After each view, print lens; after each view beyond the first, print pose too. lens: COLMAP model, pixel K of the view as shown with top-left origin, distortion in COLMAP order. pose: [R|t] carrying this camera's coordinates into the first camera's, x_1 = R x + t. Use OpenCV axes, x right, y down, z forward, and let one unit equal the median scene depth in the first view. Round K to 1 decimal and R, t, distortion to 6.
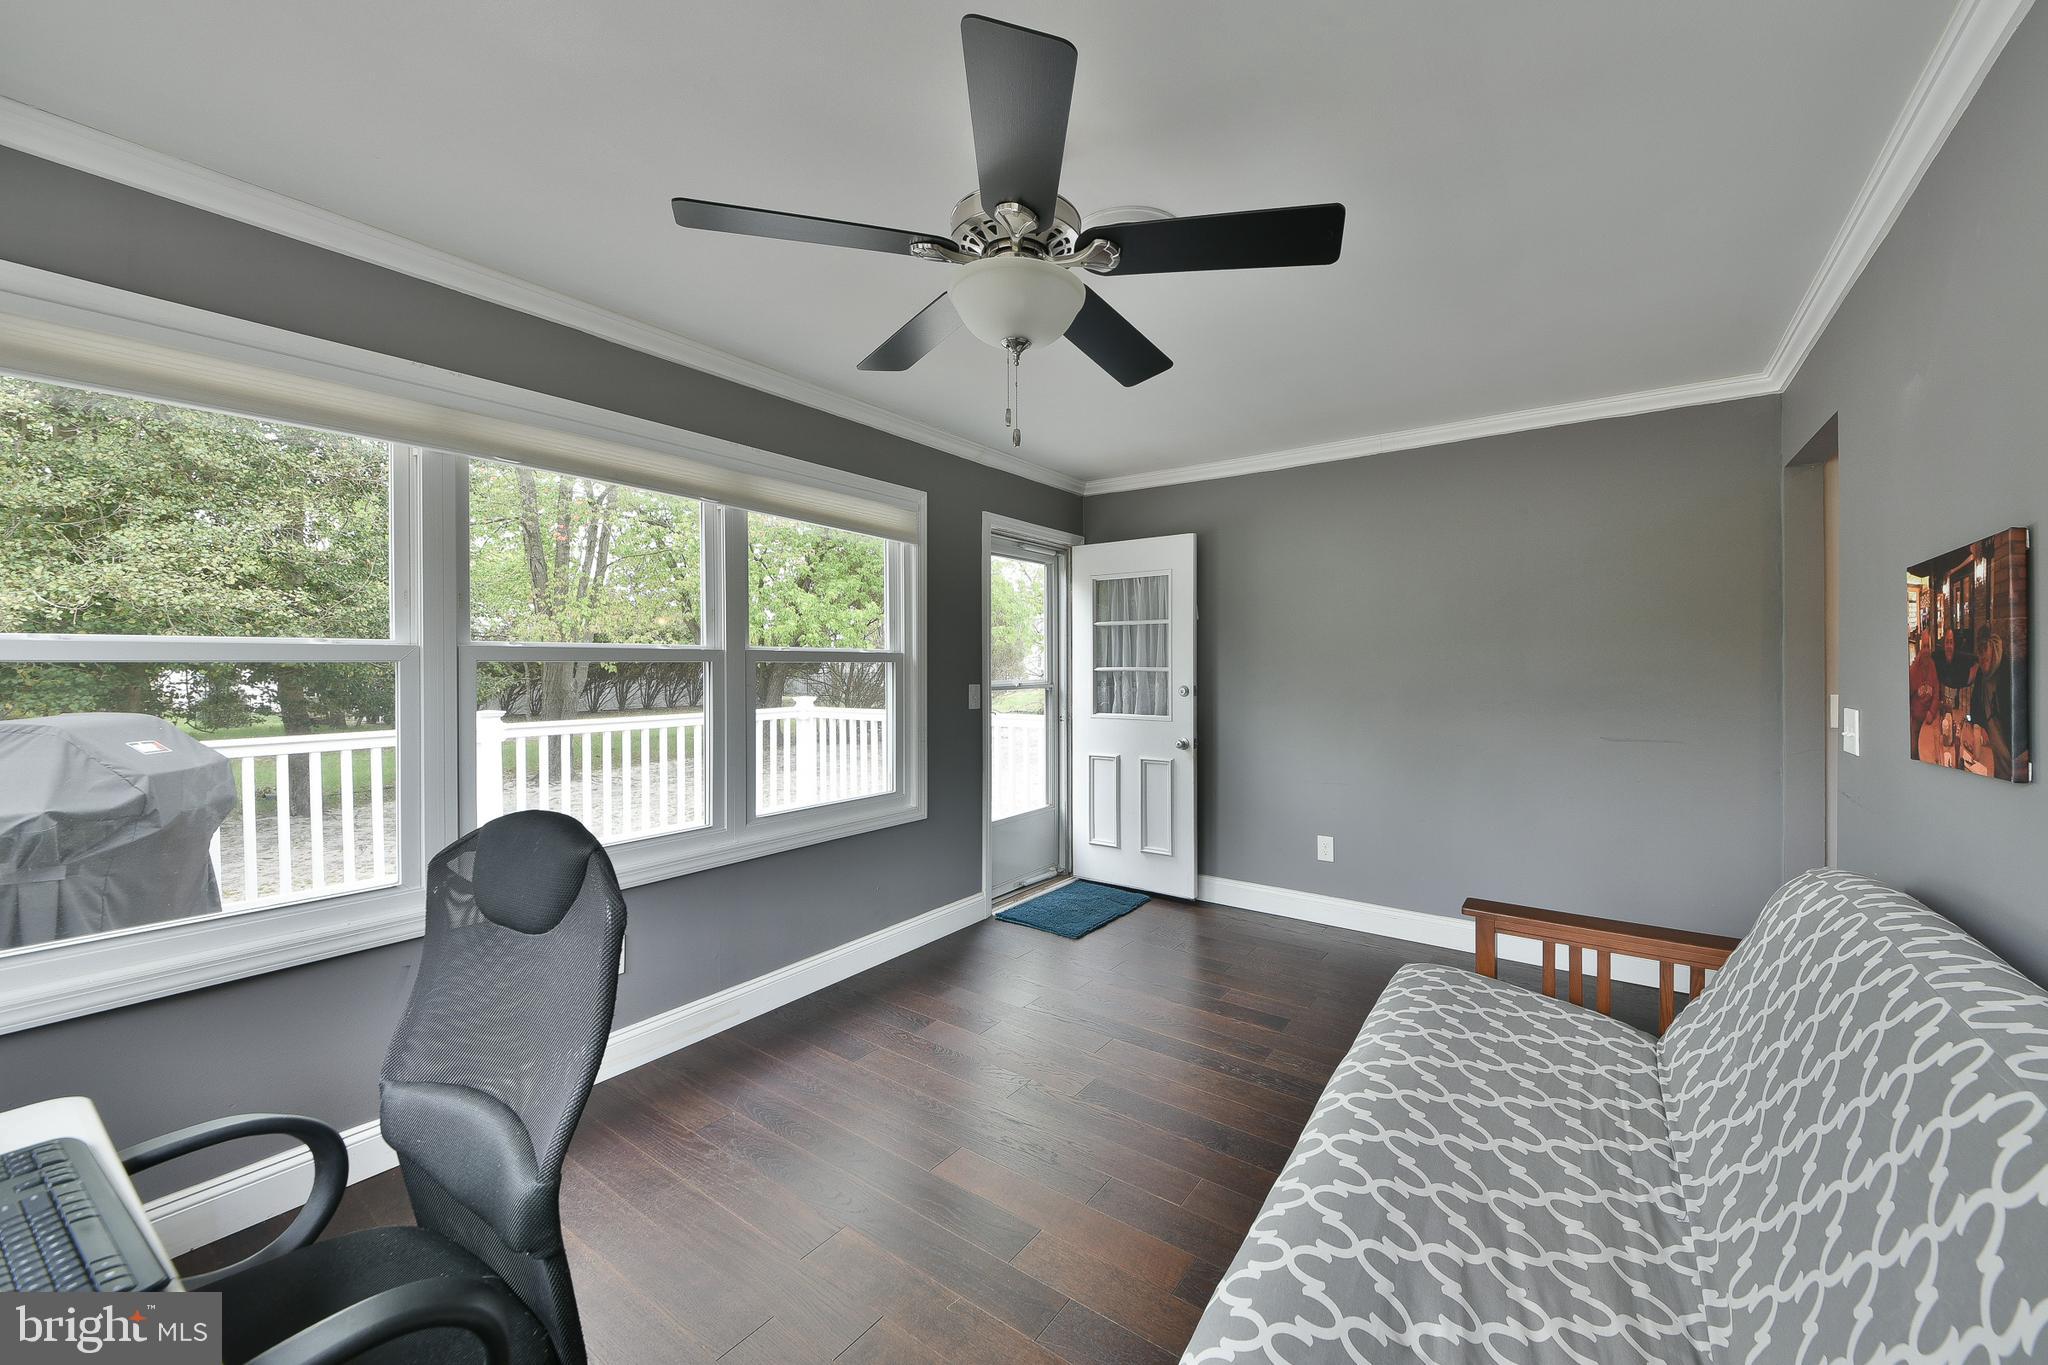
lens RADIAL K [[824.5, 0, 1031.2], [0, 824.5, 675.0], [0, 0, 1]] dist [0.002806, 0.000127]
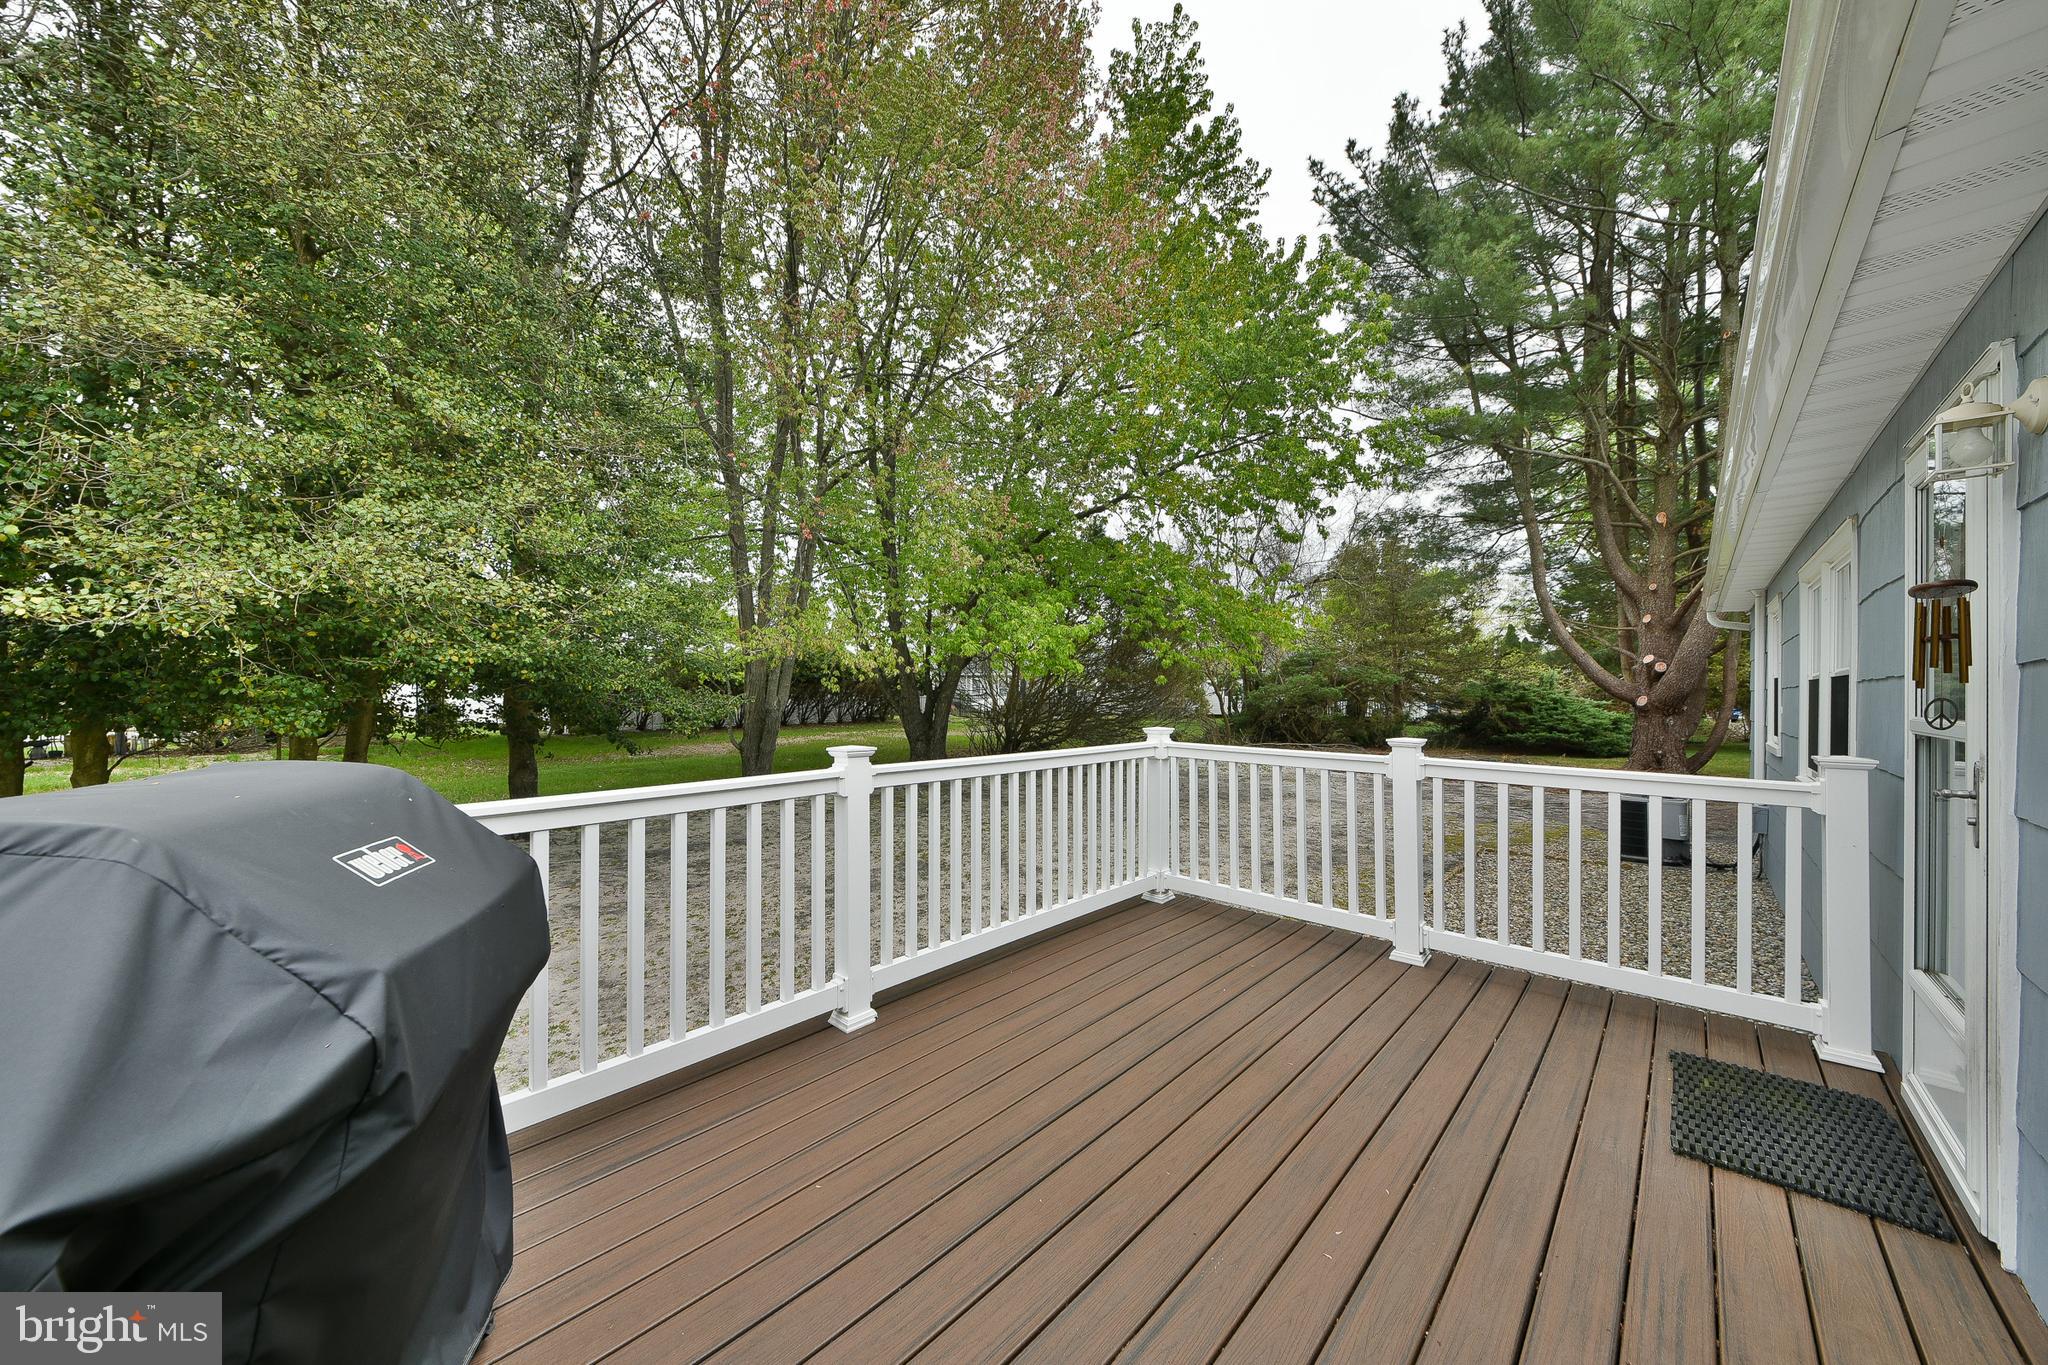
lens RADIAL K [[743.0, 0, 1014.2], [0, 743.0, 697.3], [0, 0, 1]] dist [-0.001569, -0.000404]
pose [[0.993670, 0.014478, -0.111405, -0.400606], [-0.014633, 0.999893, -0.000582, 0.002995], [0.111385, 0.002208, 0.993775, 0.373684]]
